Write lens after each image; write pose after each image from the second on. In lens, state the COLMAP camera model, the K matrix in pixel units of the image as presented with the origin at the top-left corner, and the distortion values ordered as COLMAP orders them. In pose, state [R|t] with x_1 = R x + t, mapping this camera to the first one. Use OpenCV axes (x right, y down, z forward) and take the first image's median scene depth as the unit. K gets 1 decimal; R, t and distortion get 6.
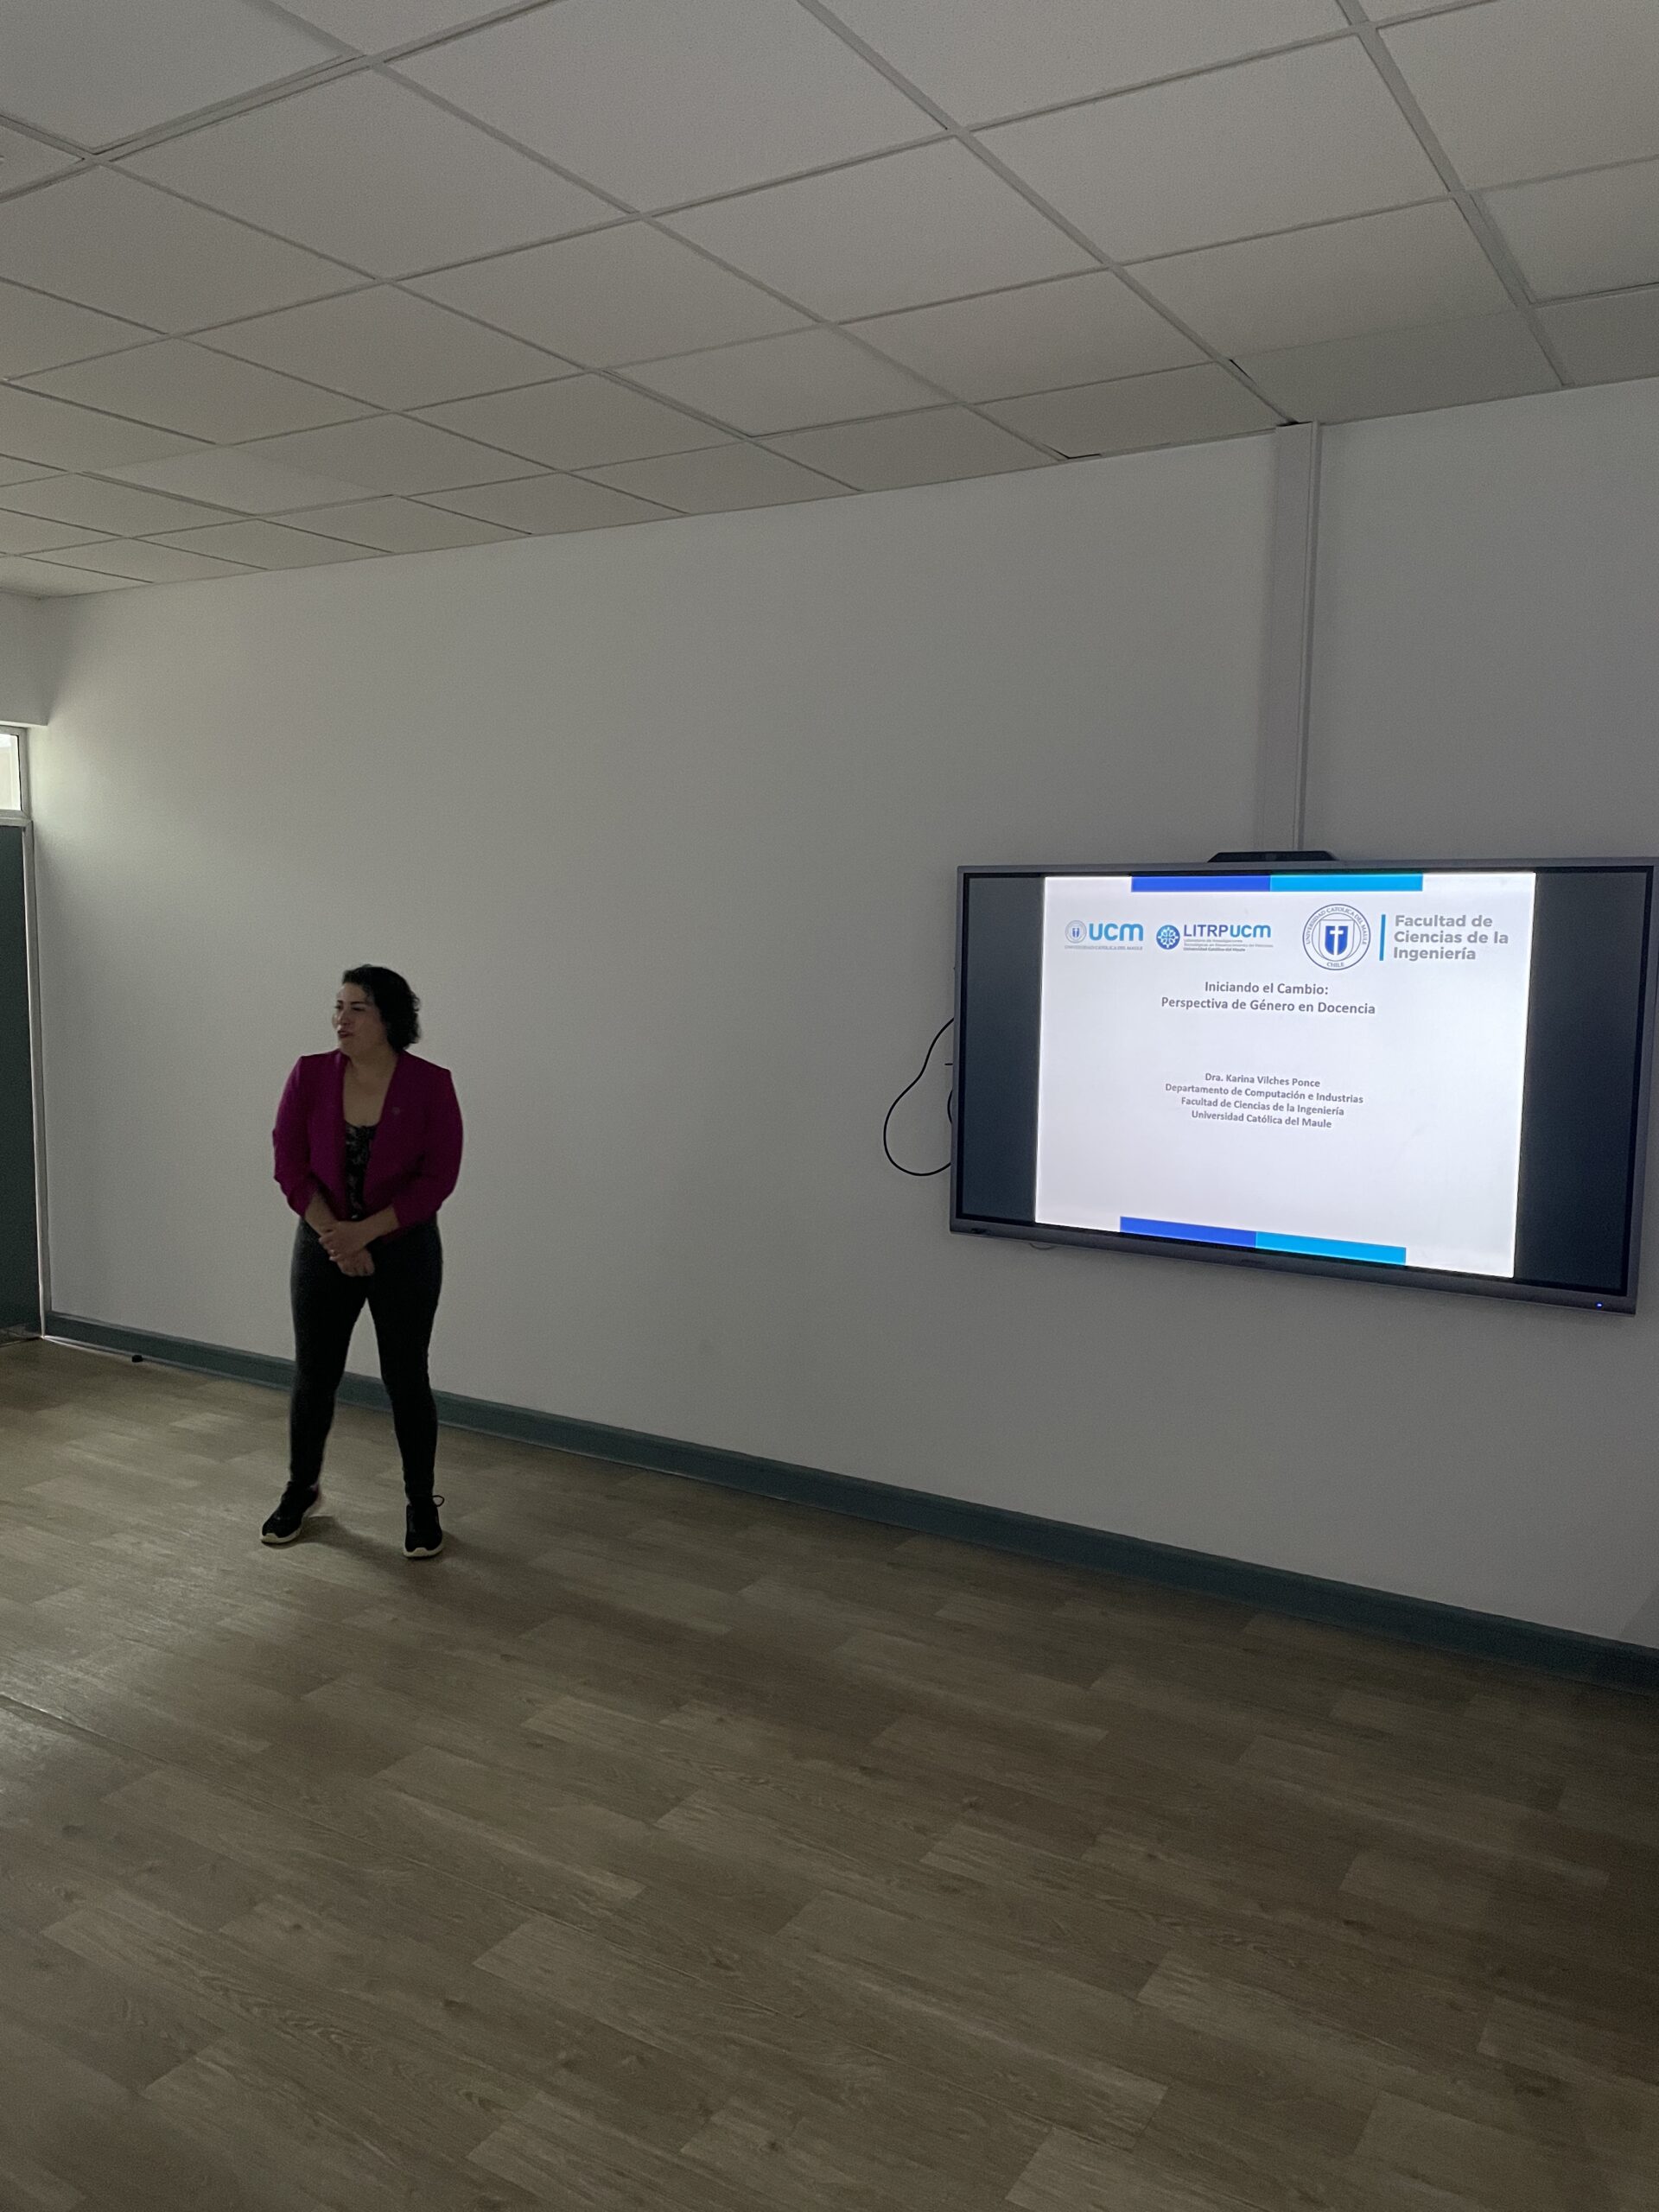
lens RADIAL K [[1654.5, 0, 848.8], [0, 1654.5, 1099.4], [0, 0, 1]] dist [0.056682, -0.003044]
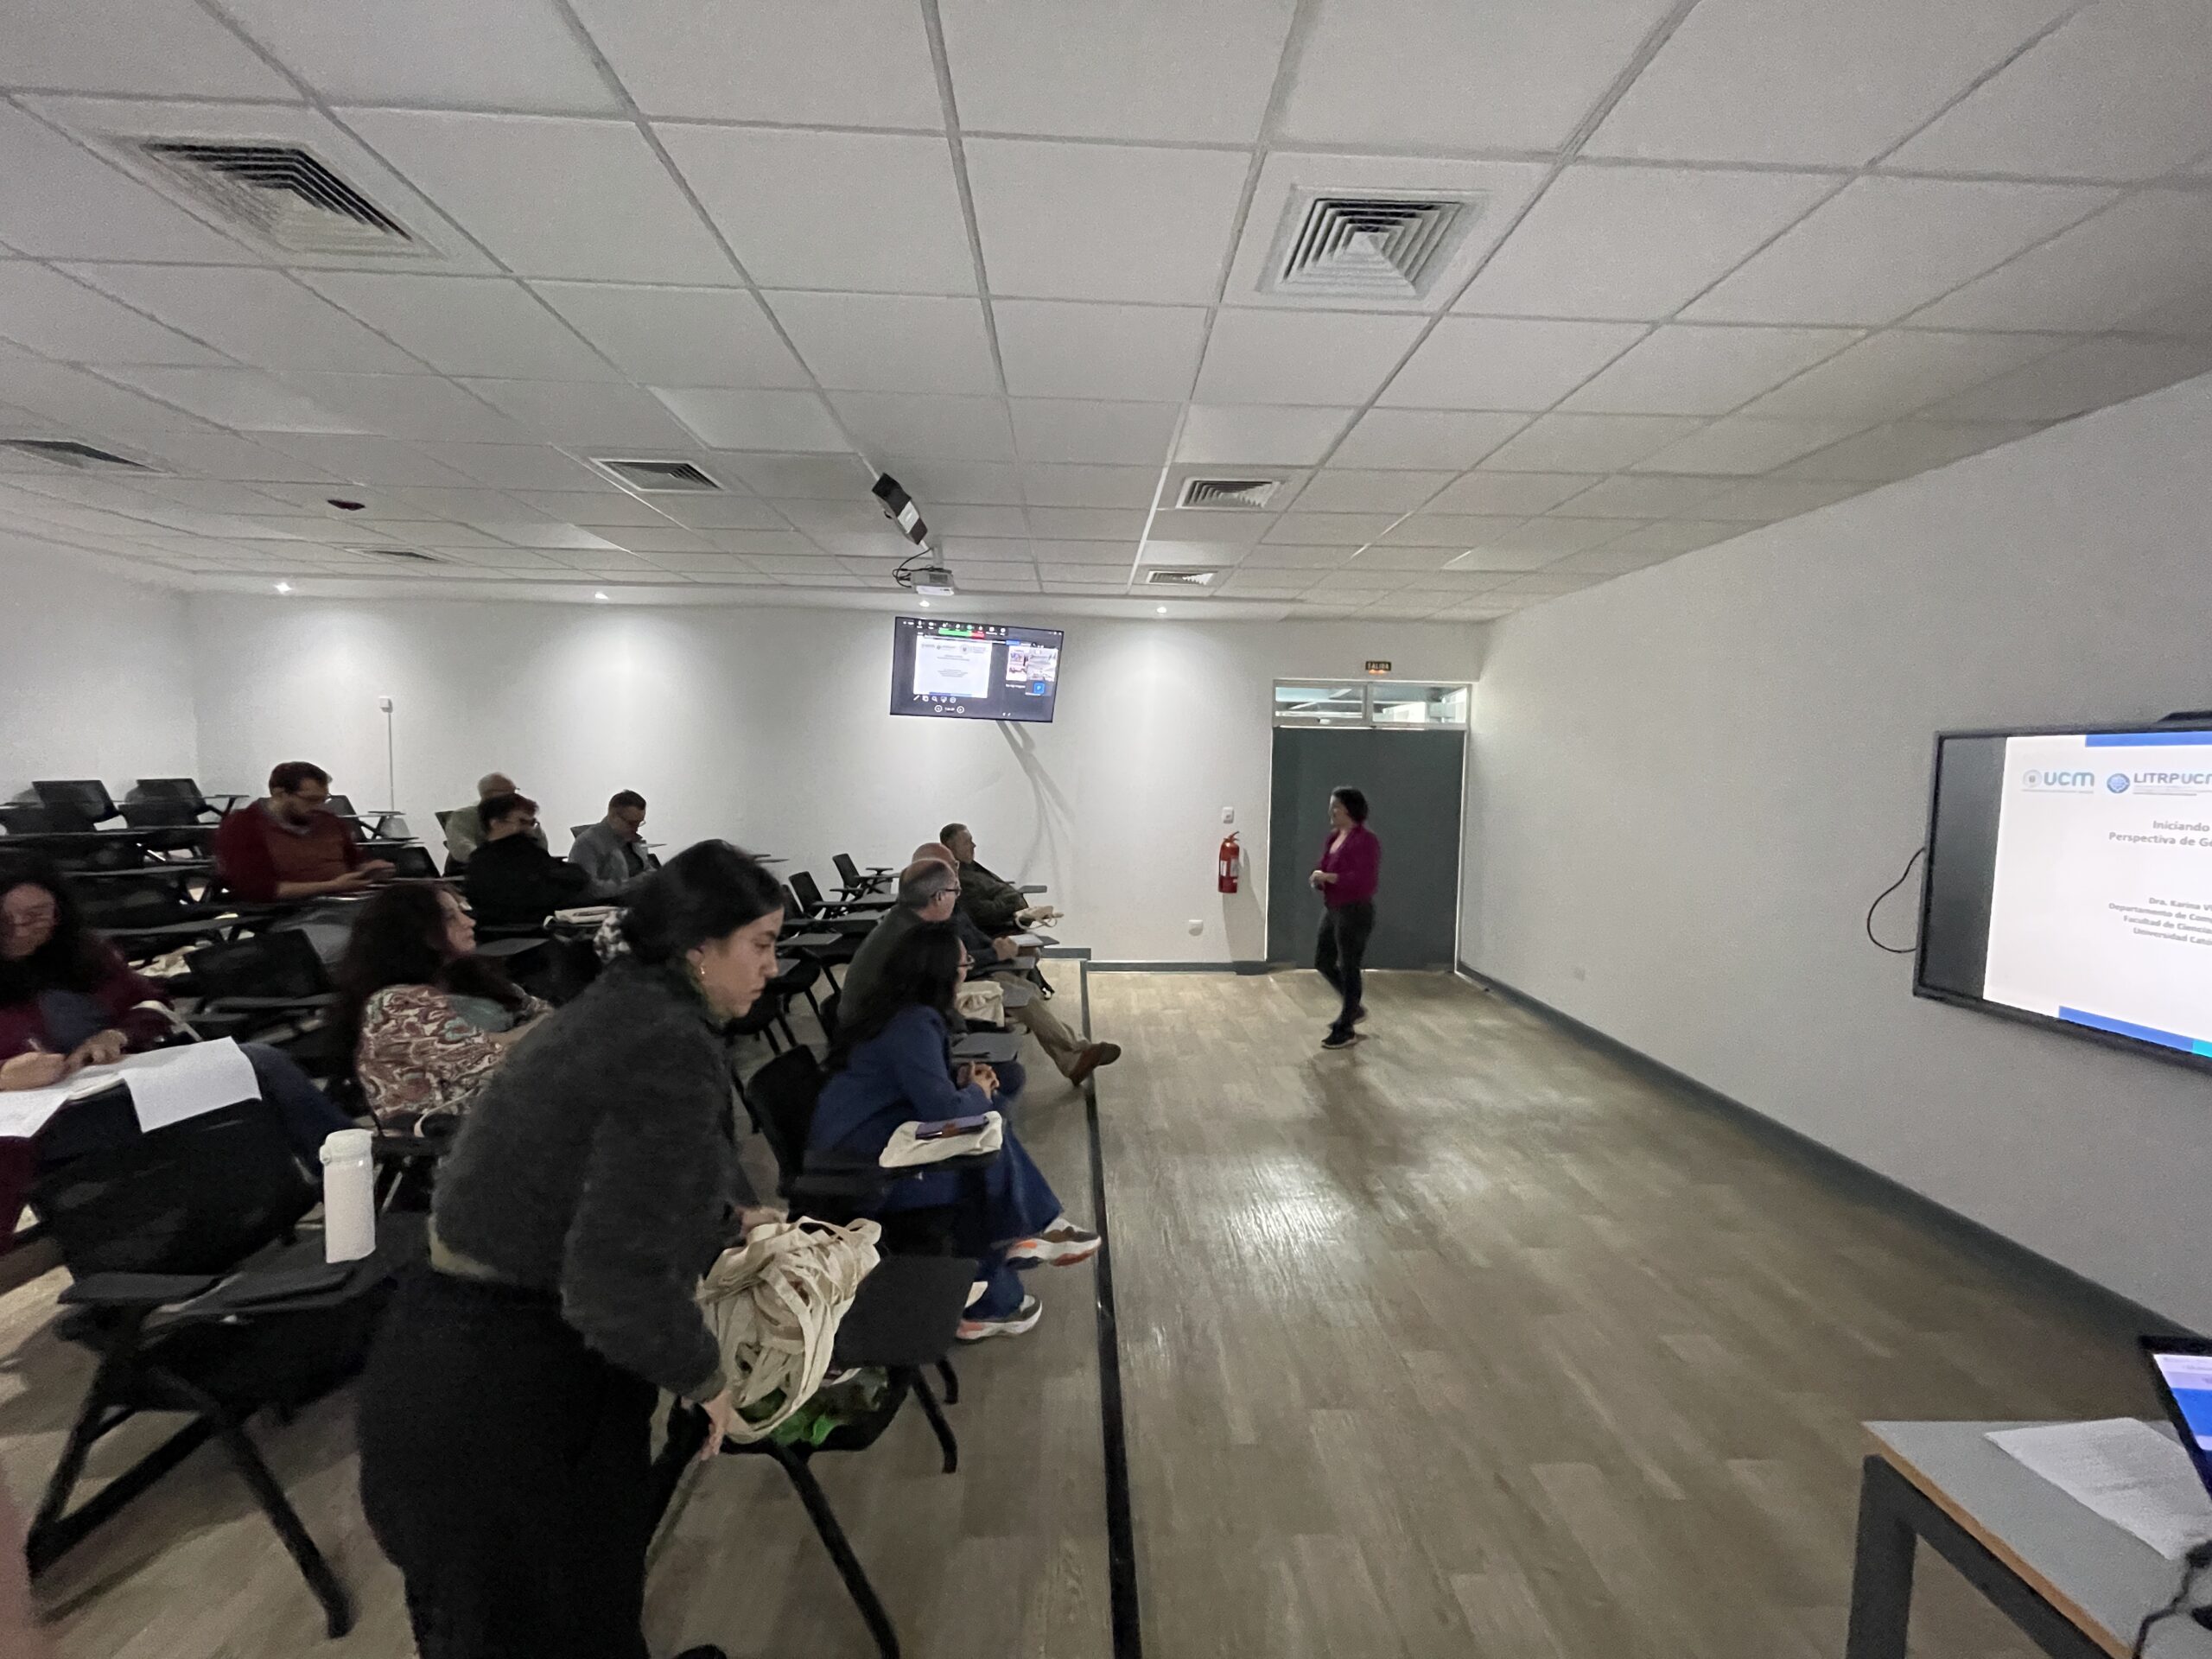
lens RADIAL K [[898.7, 0, 1111.5], [0, 898.7, 818.9], [0, 0, 1]] dist [-0.002109, -0.002285]
pose [[0.540129, 0.049249, -0.840140, 0.348755], [-0.107122, 0.994189, -0.010589, 0.014854], [0.834737, 0.095717, 0.542266, 0.025976]]
